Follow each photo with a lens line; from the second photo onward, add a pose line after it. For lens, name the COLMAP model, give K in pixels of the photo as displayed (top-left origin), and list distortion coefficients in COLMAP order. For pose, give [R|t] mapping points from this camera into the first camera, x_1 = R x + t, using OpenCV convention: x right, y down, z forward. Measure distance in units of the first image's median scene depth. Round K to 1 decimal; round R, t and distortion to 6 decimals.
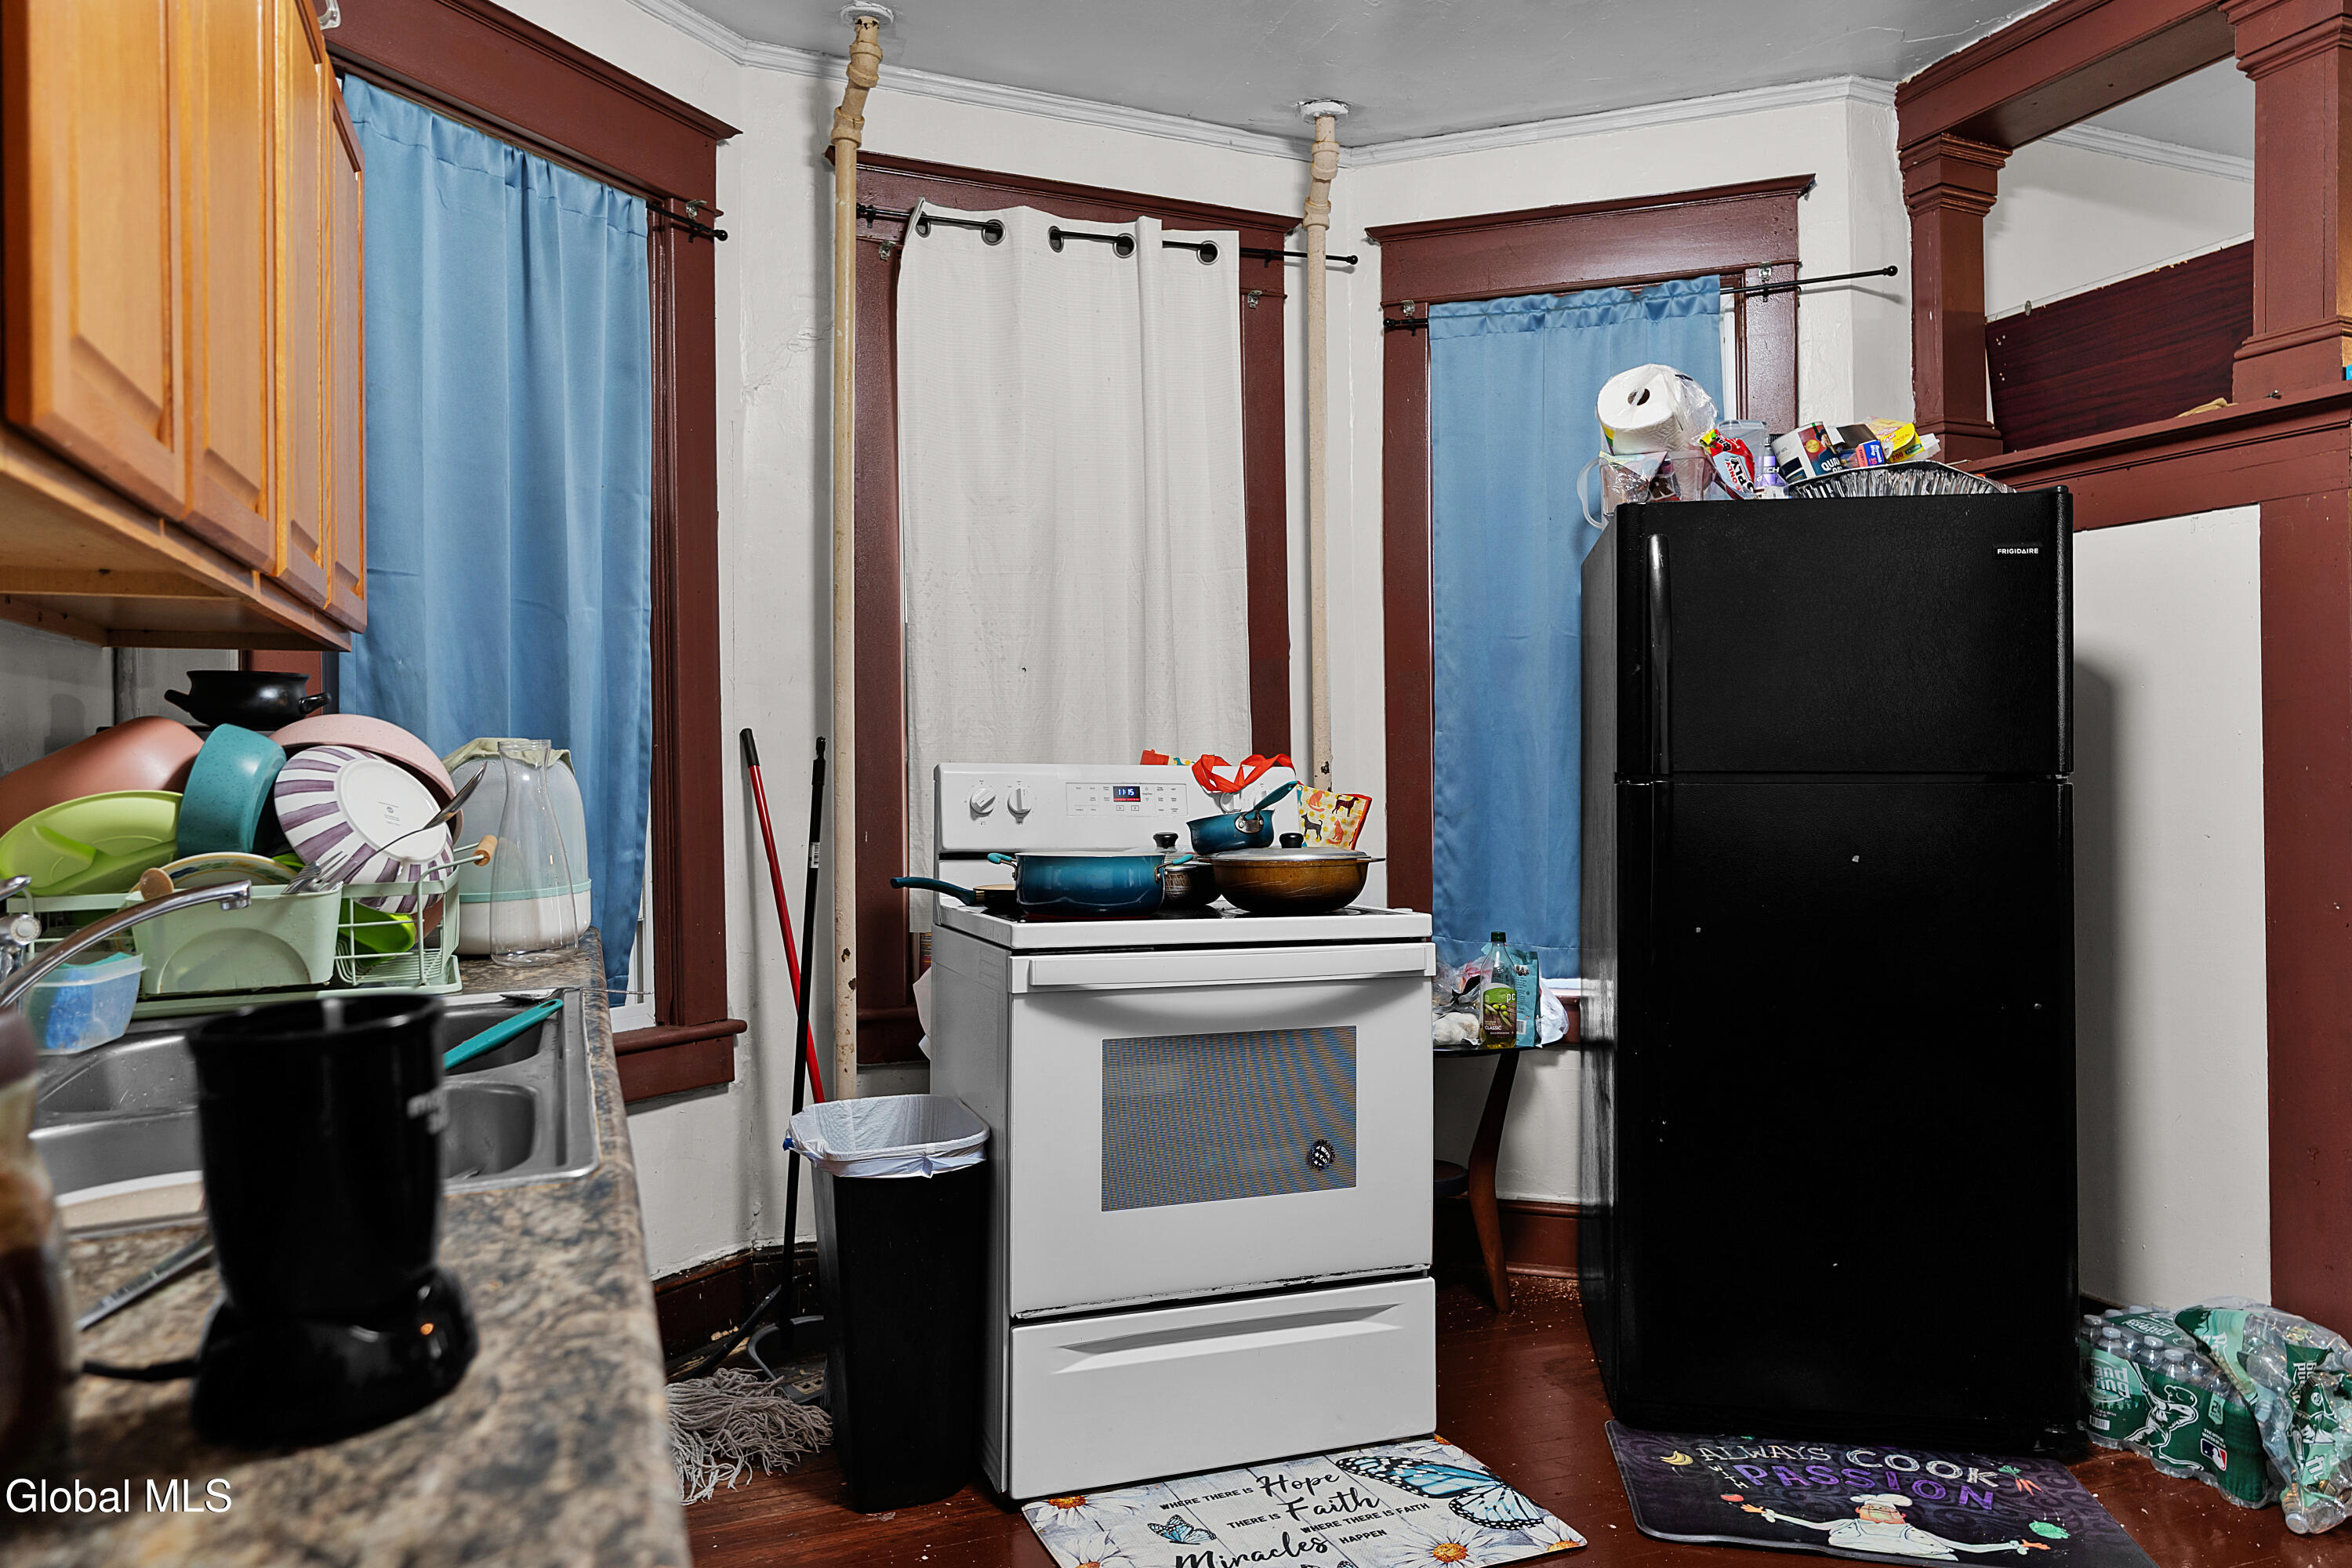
lens RADIAL K [[1515.6, 0, 1172.9], [0, 1515.6, 774.9], [0, 0, 1]] dist [-0.001577, -0.000495]
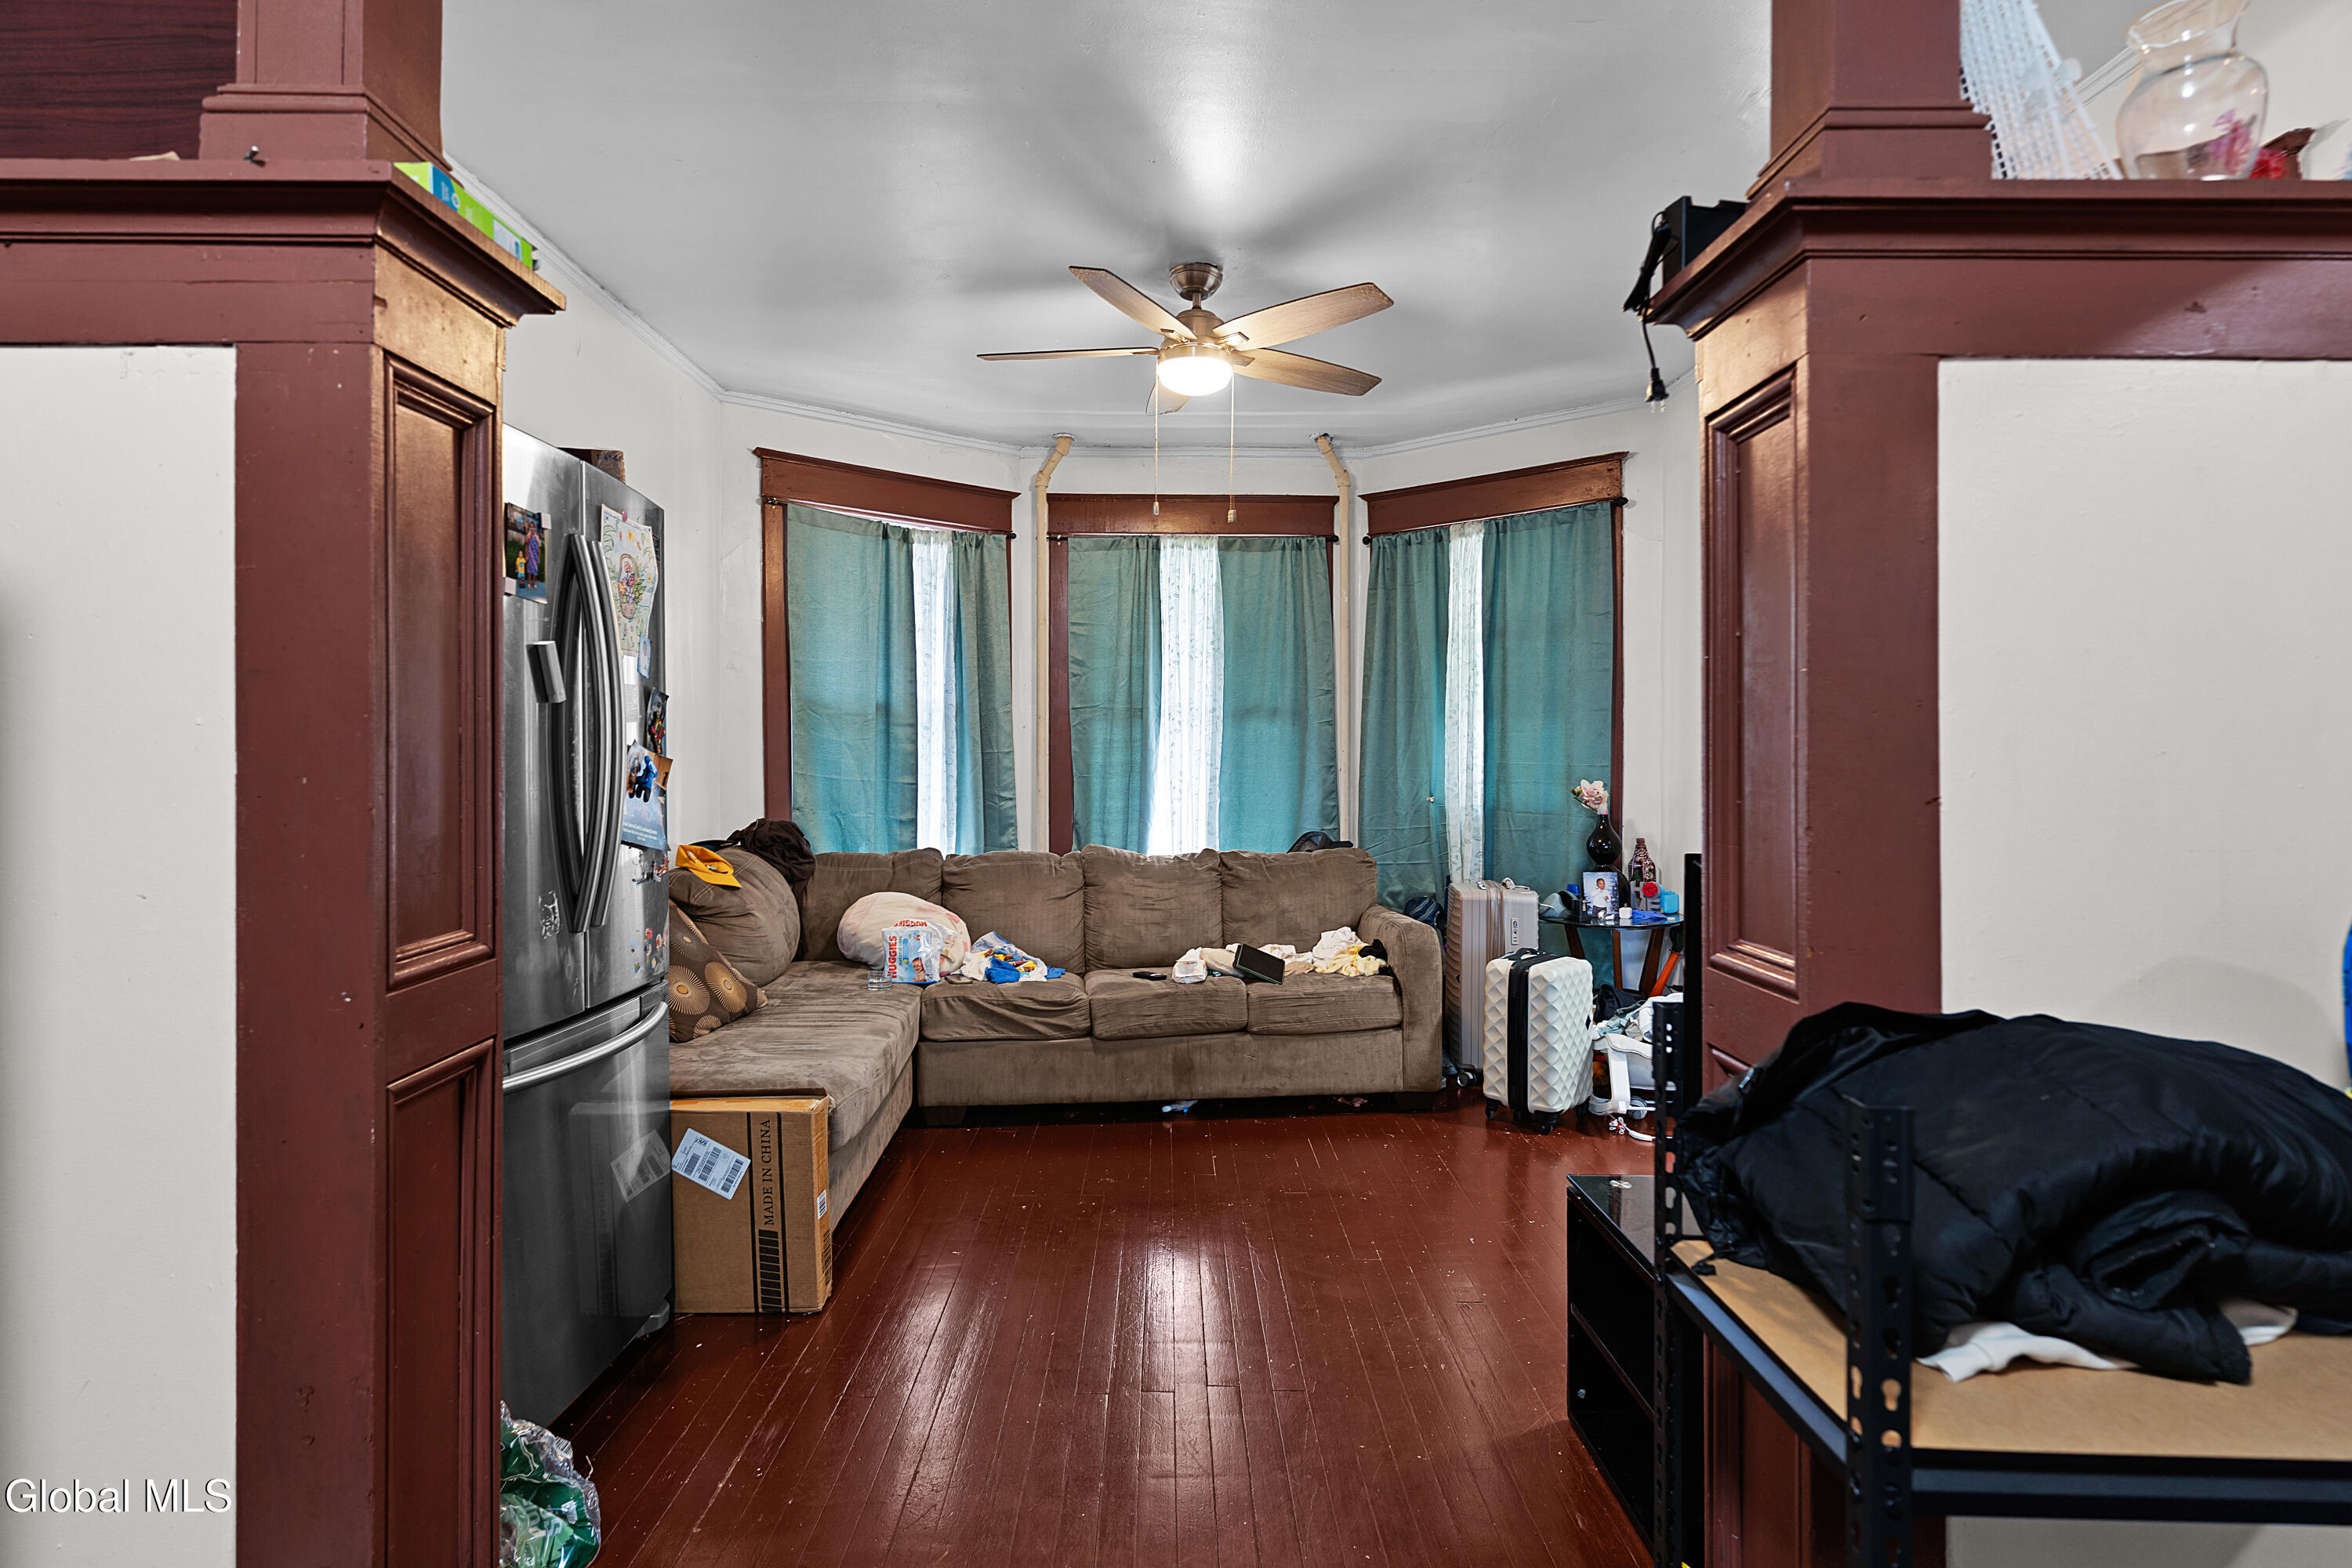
lens RADIAL K [[1133.0, 0, 1166.4], [0, 1133.0, 770.3], [0, 0, 1]] dist [0.002592, -0.000794]
pose [[0.357633, 0.004681, 0.933851, 0.425514], [-0.009432, 0.999955, -0.001400, -0.011512], [-0.933815, -0.008307, 0.357661, 0.484946]]
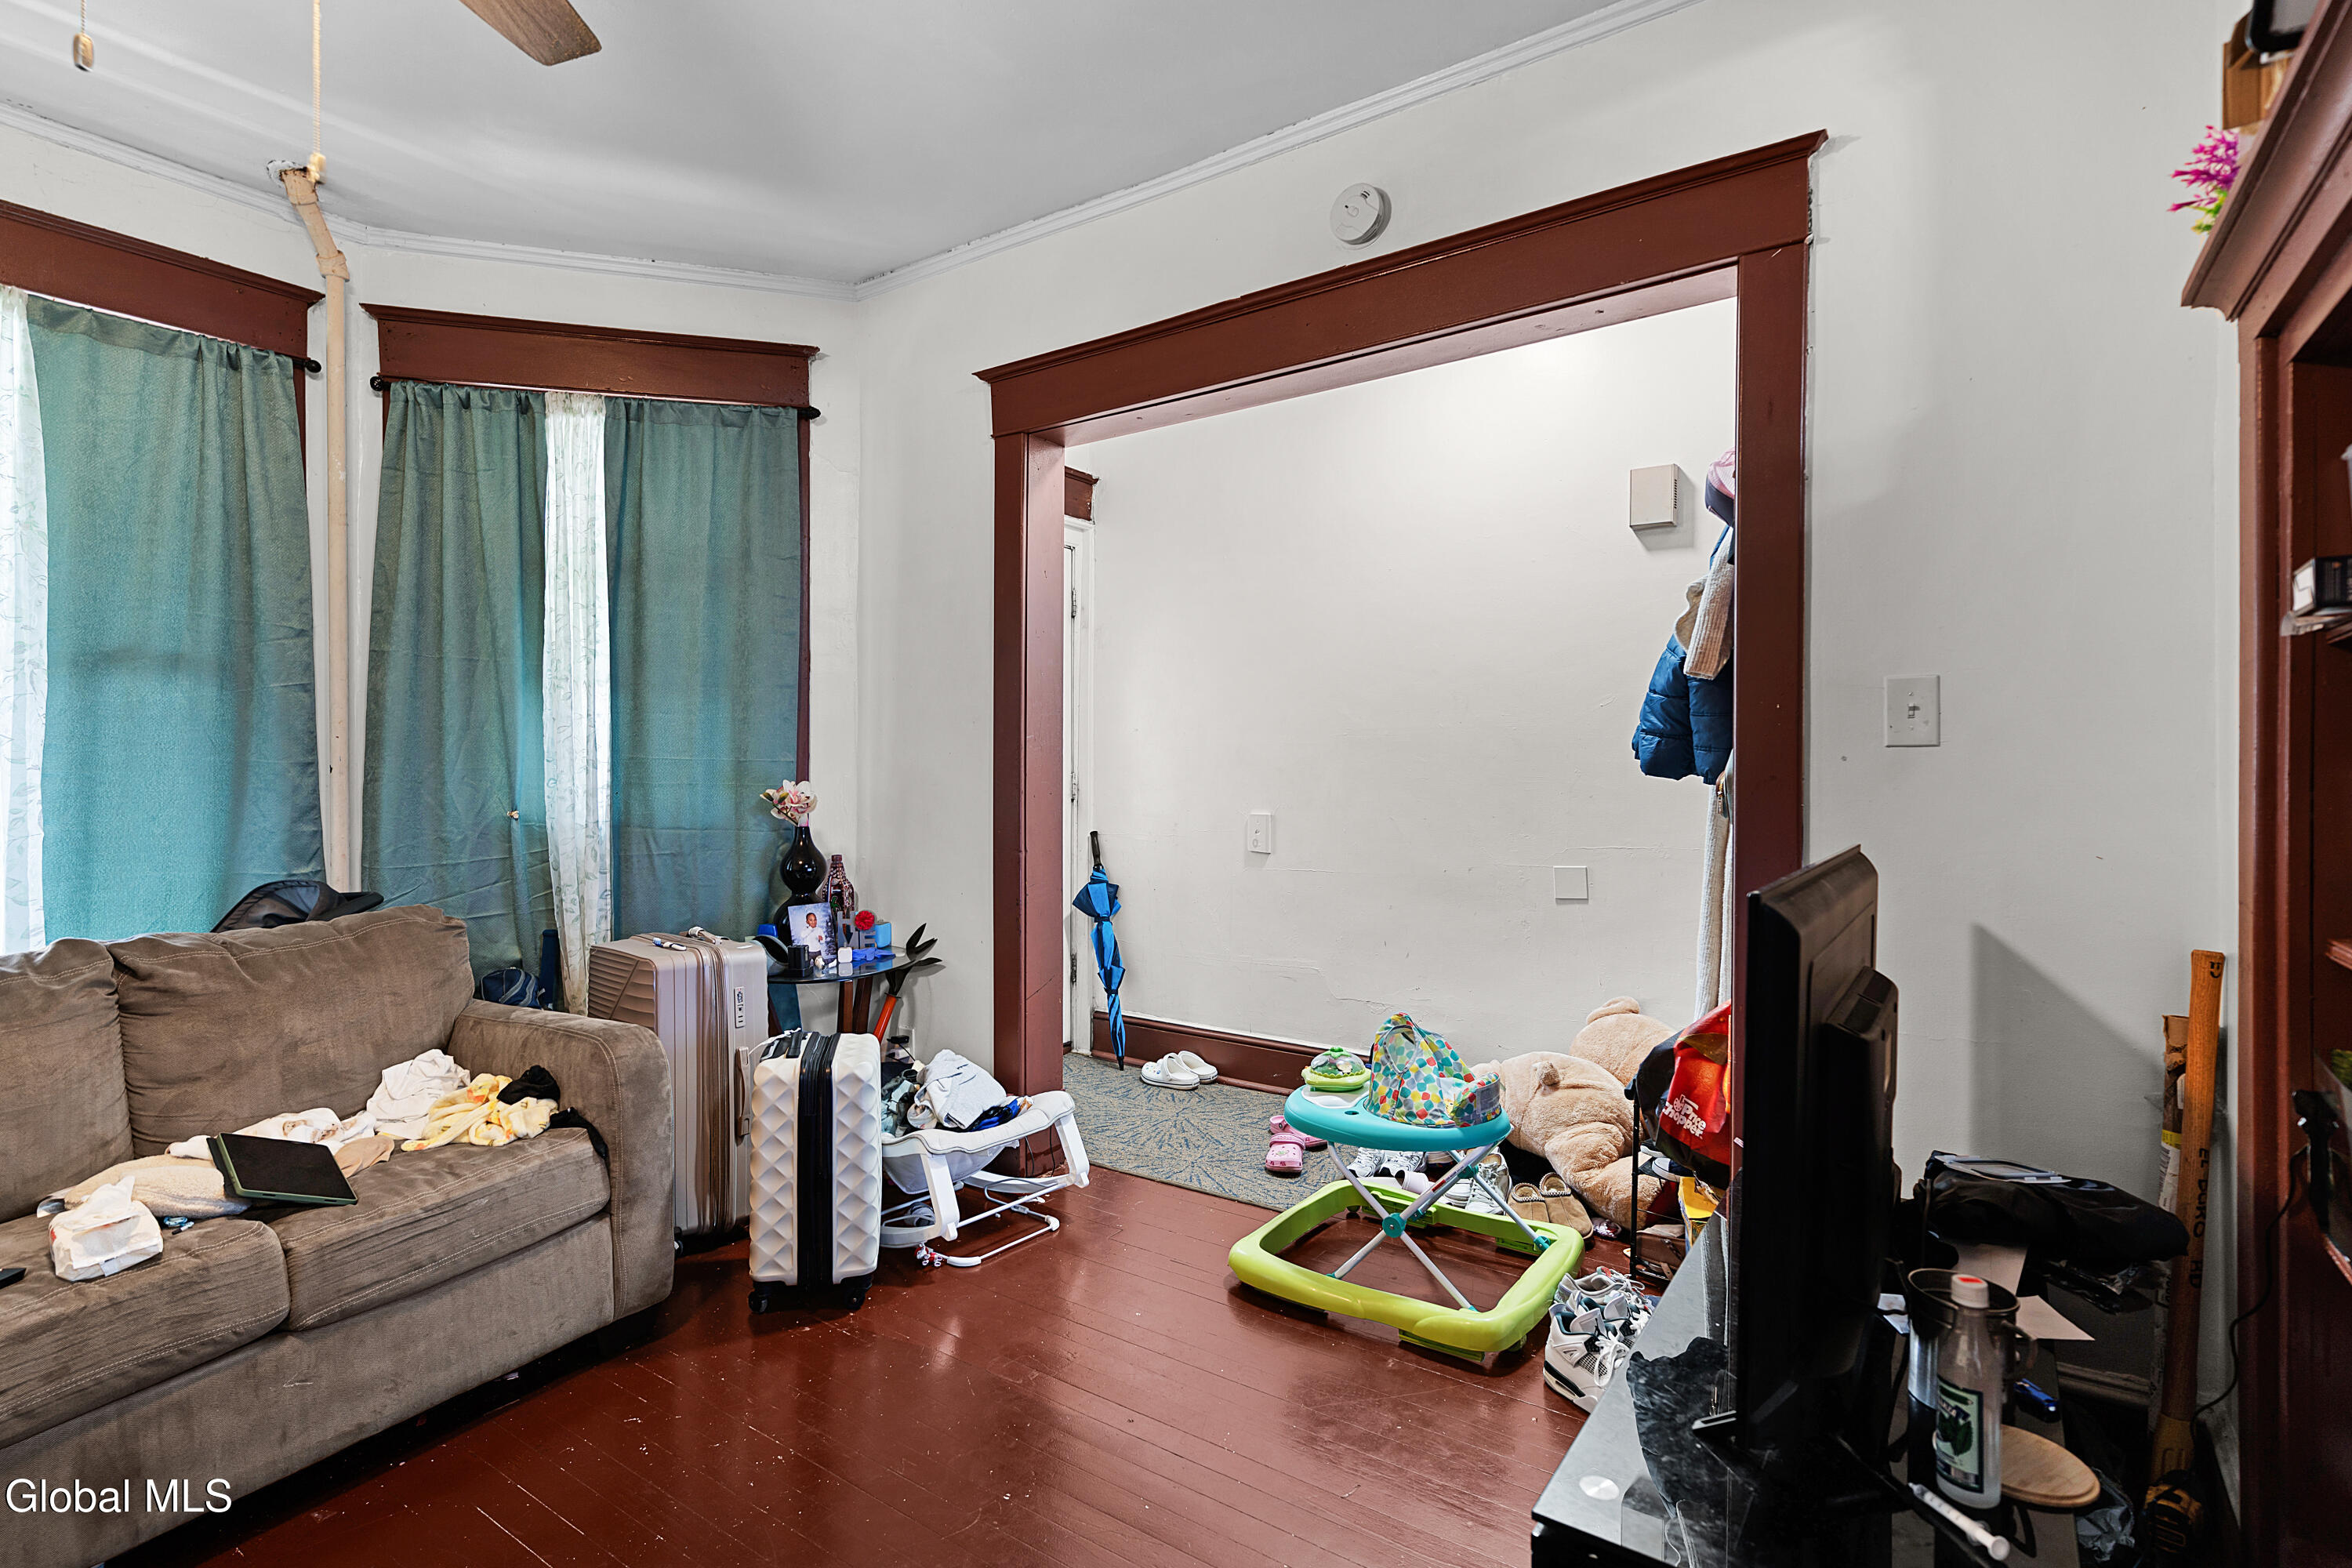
lens RADIAL K [[1133.0, 0, 1178.0], [0, 1133.0, 777.9], [0, 0, 1]] dist [0.002592, -0.000794]
pose [[-0.550735, 0.002905, 0.834675, 0.595056], [0.004052, 0.999991, -0.000808, -0.009453], [-0.834670, 0.002937, -0.550742, 0.594184]]
